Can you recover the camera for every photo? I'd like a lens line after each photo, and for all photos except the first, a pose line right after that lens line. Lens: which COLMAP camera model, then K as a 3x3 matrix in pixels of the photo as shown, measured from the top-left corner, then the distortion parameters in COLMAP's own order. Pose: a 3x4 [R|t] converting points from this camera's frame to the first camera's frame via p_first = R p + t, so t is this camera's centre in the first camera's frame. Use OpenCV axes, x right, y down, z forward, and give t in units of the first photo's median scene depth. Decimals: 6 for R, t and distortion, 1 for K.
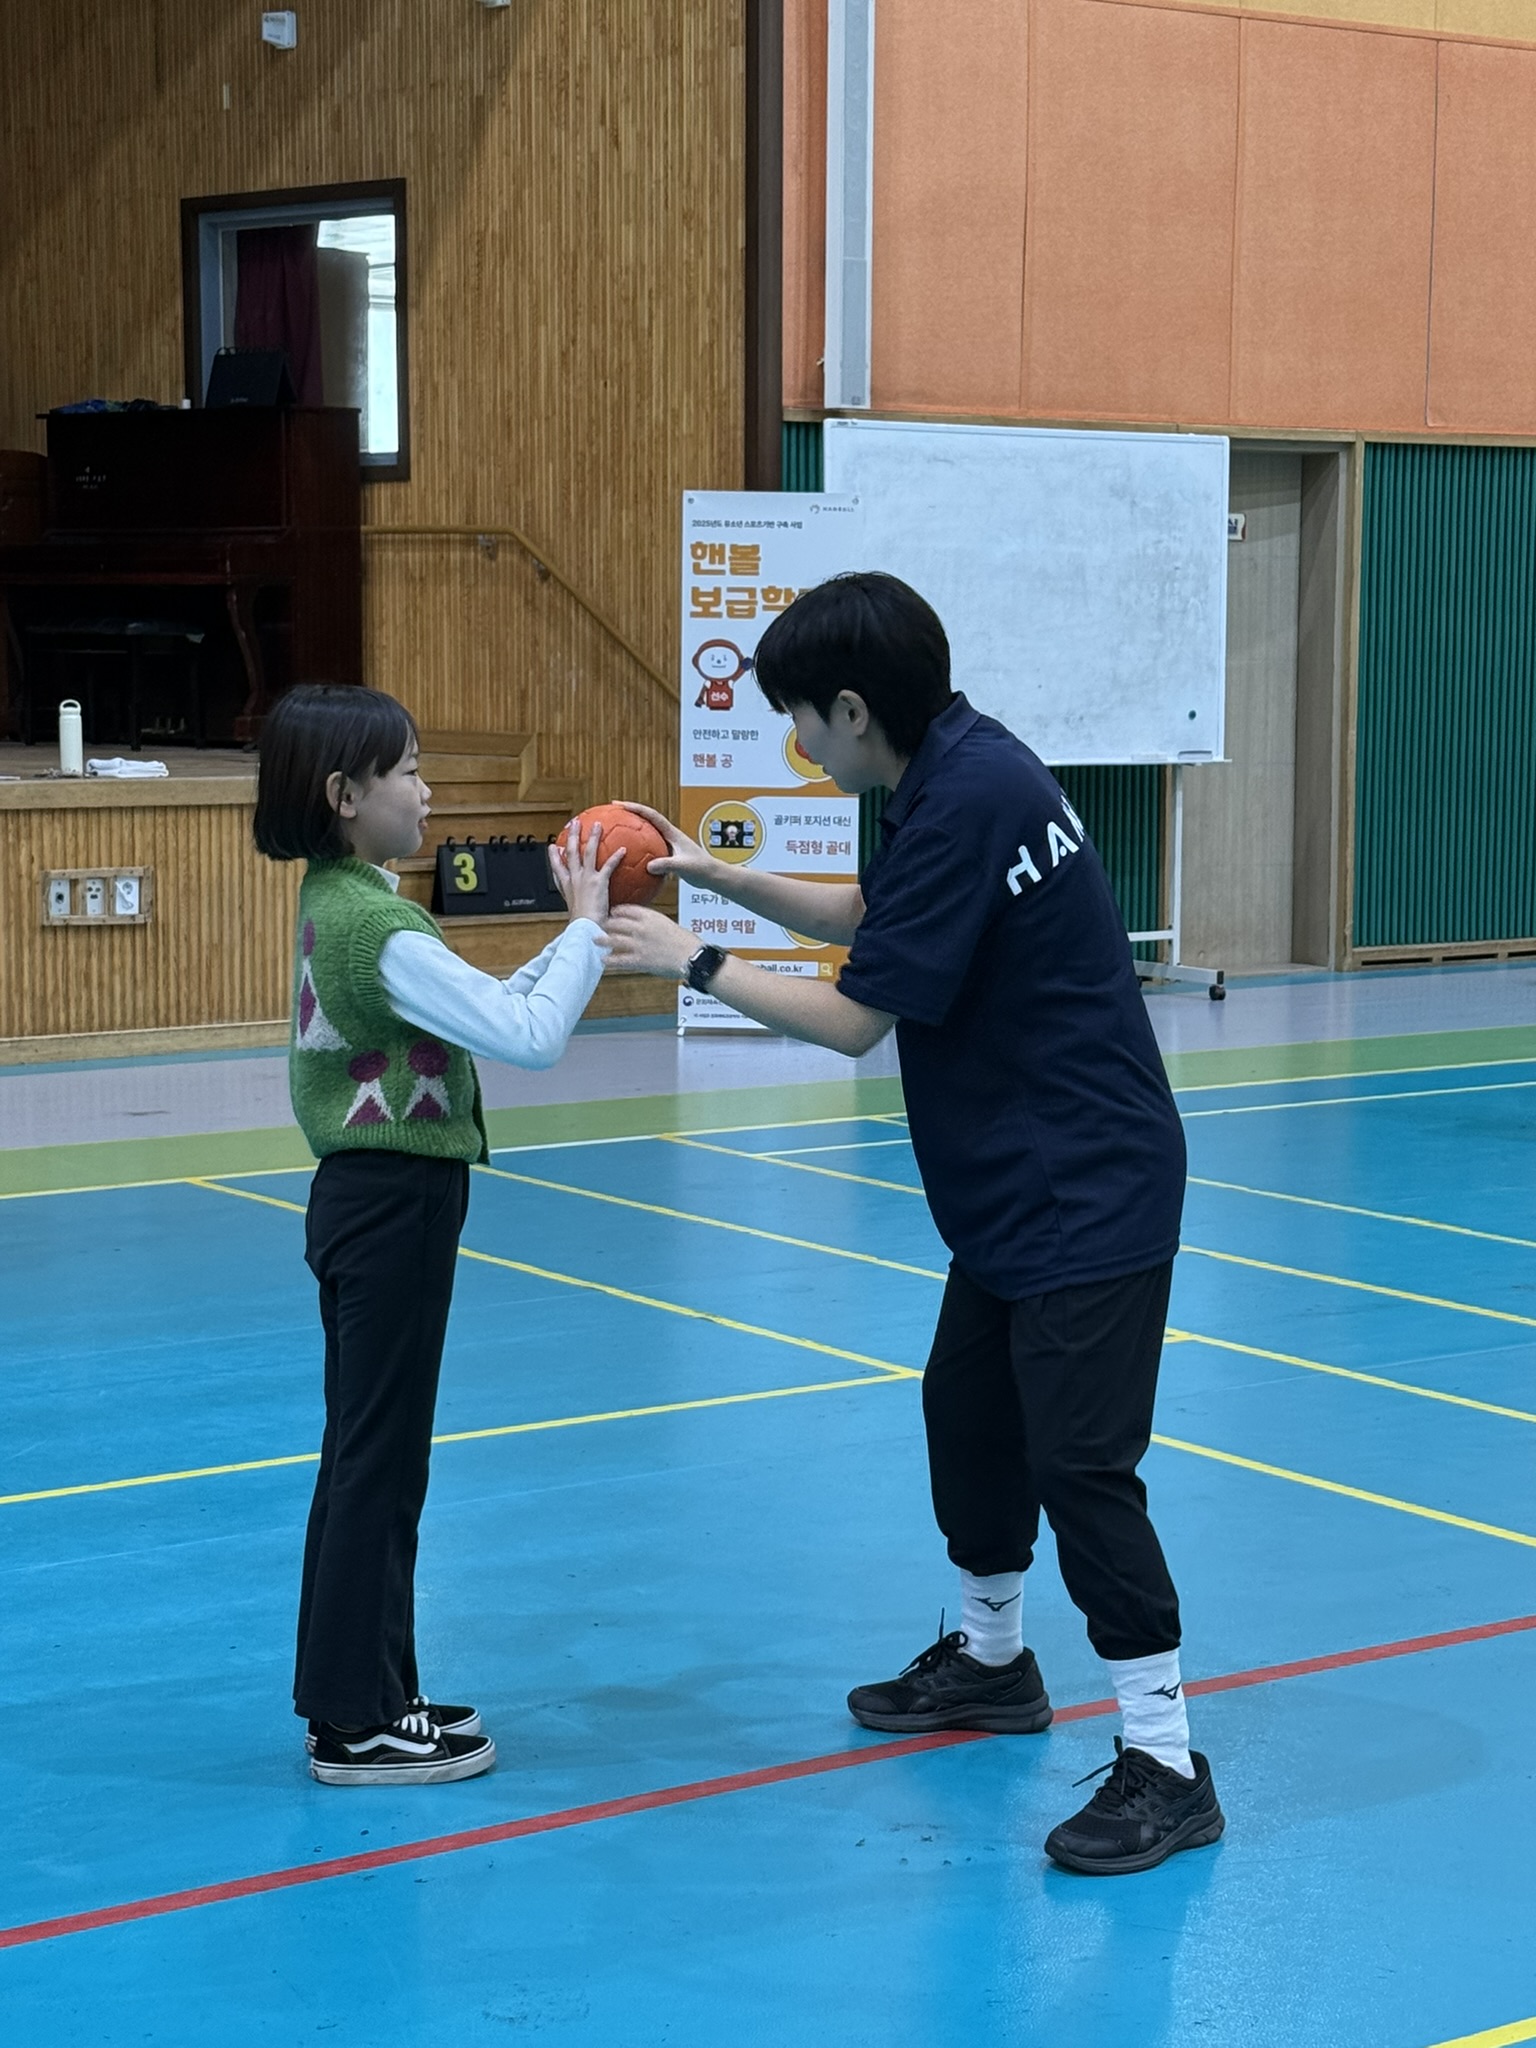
lens RADIAL K [[3937.7, 0, 764.4], [0, 3937.7, 1018.9], [0, 0, 1]] dist [0.157673, 0.000000]
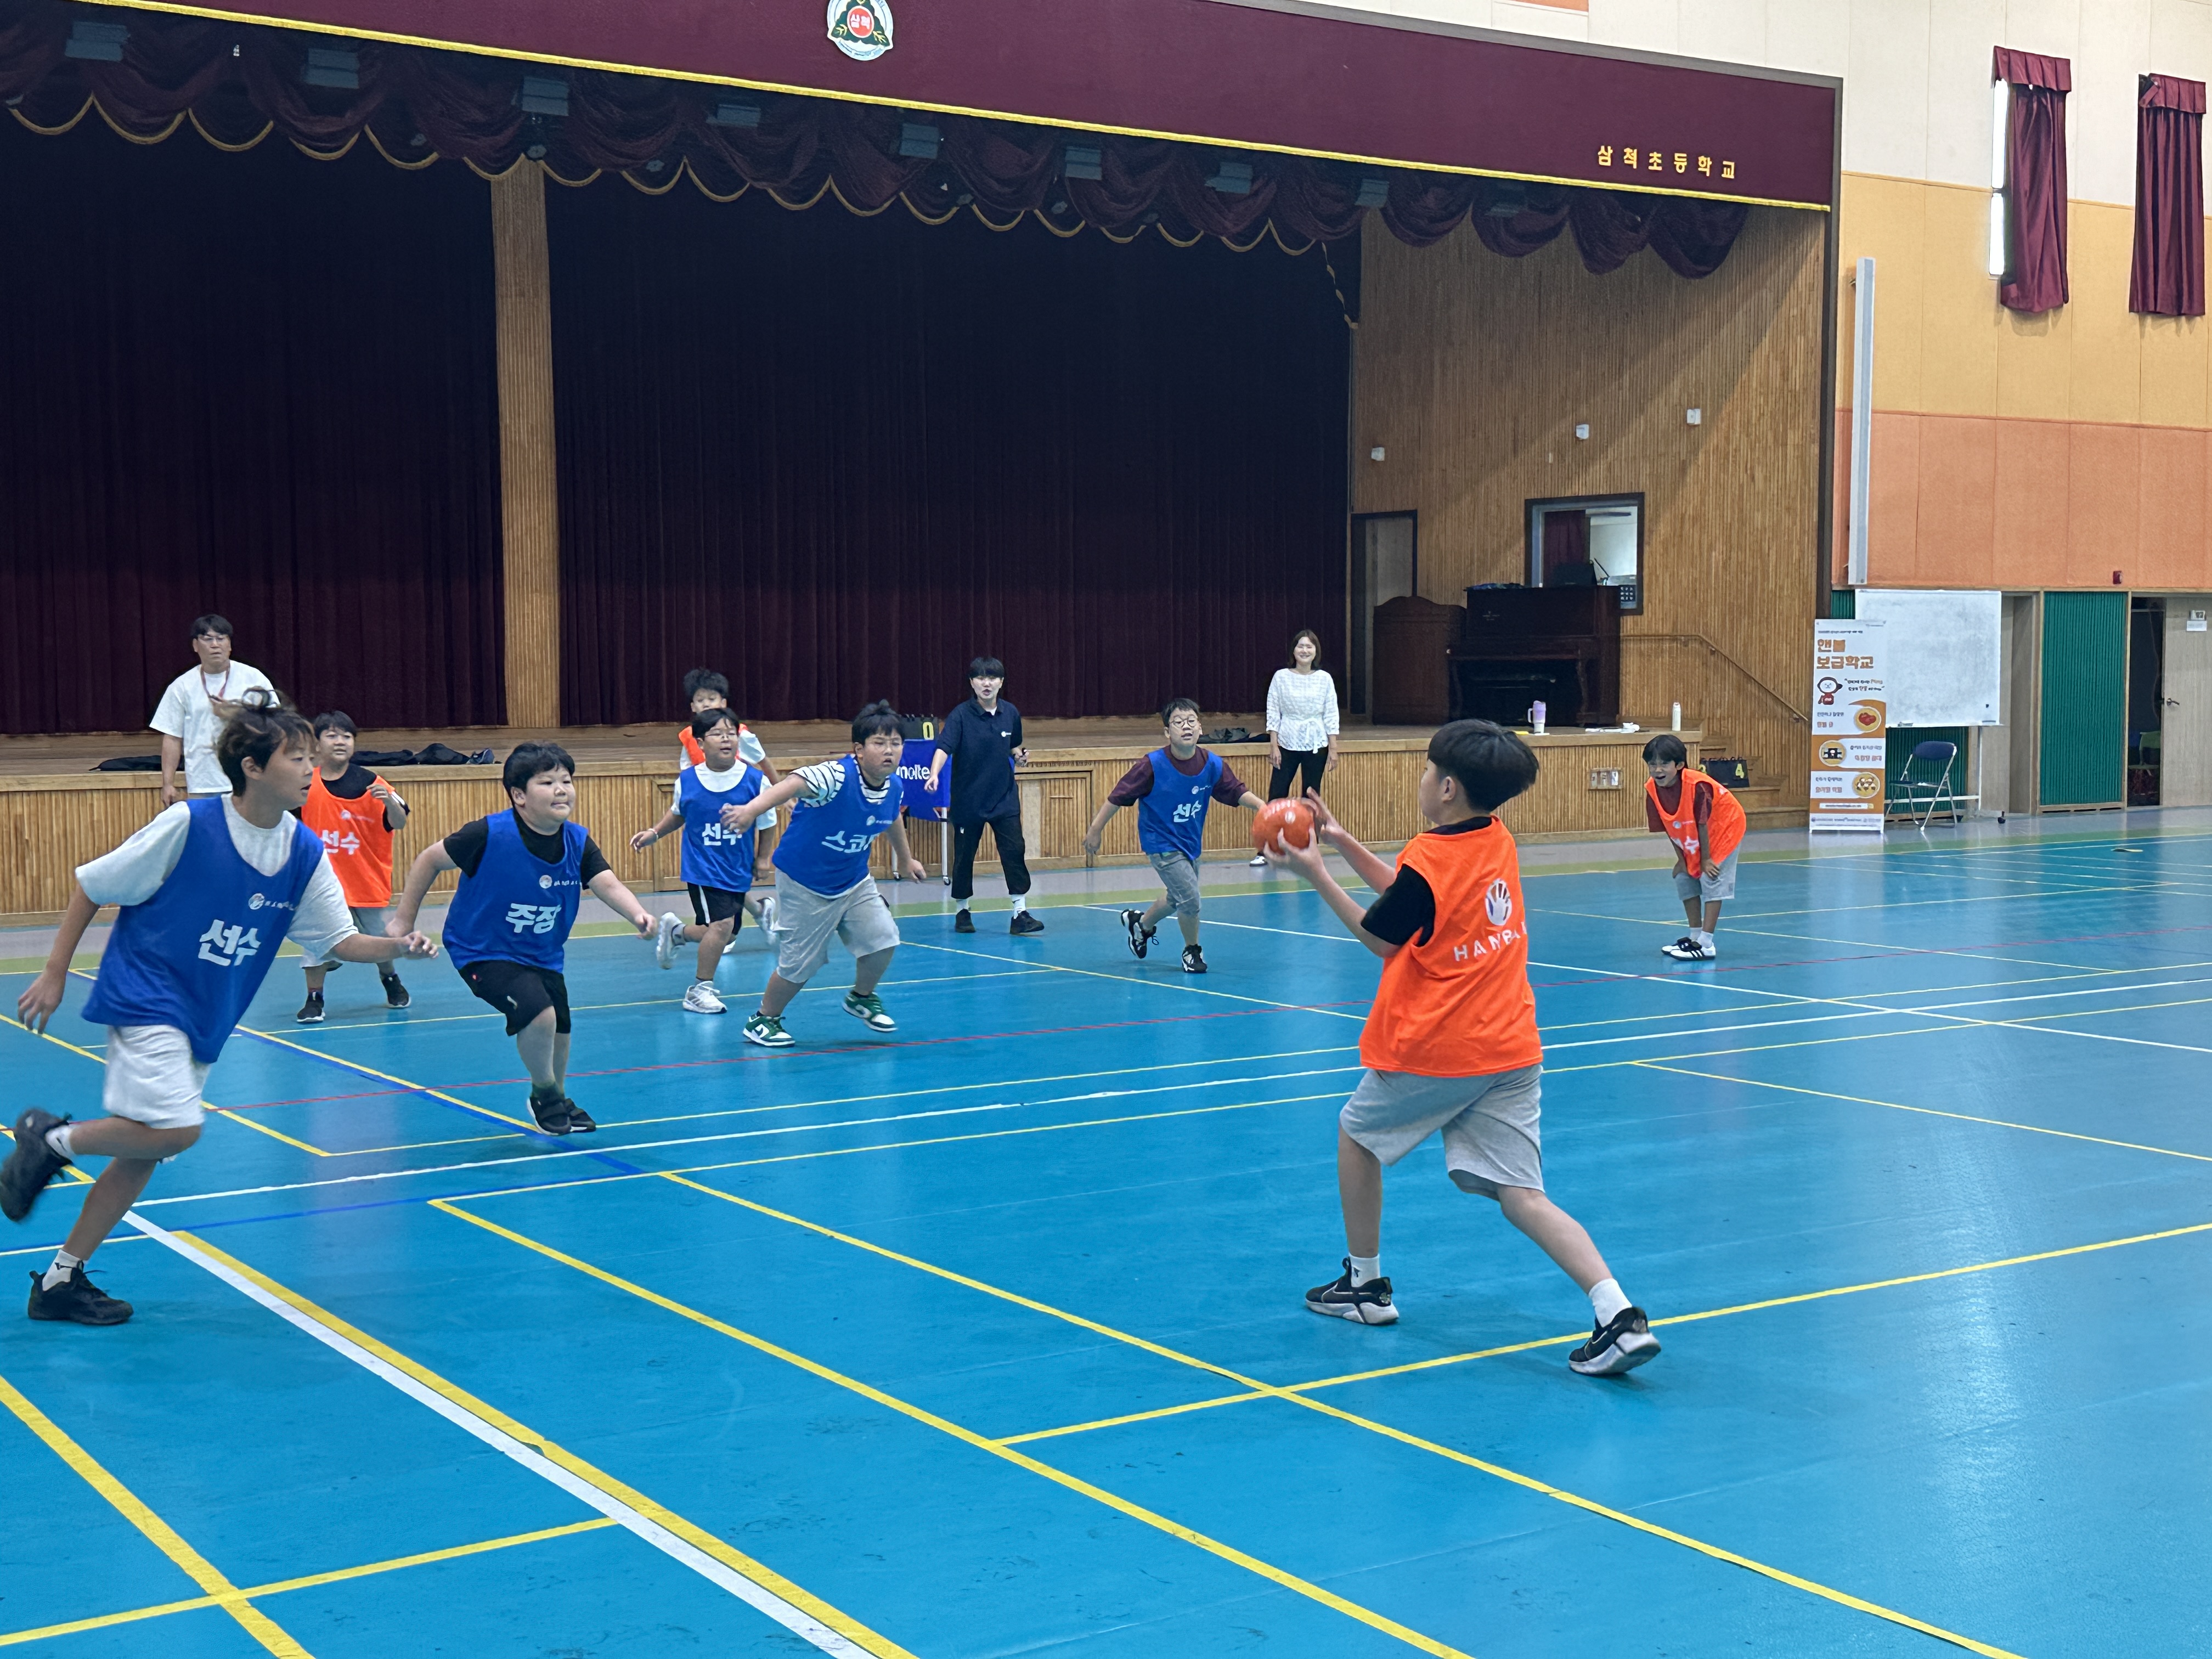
lens RADIAL K [[2796.5, 0, 1109.1], [0, 2796.5, 838.5], [0, 0, 1]] dist [0.127890, 0.000000]
pose [[0.999596, -0.010904, -0.026244, -0.386478], [0.009766, 0.999023, -0.043104, 0.073921], [0.026689, 0.042830, 0.998726, -0.744716]]
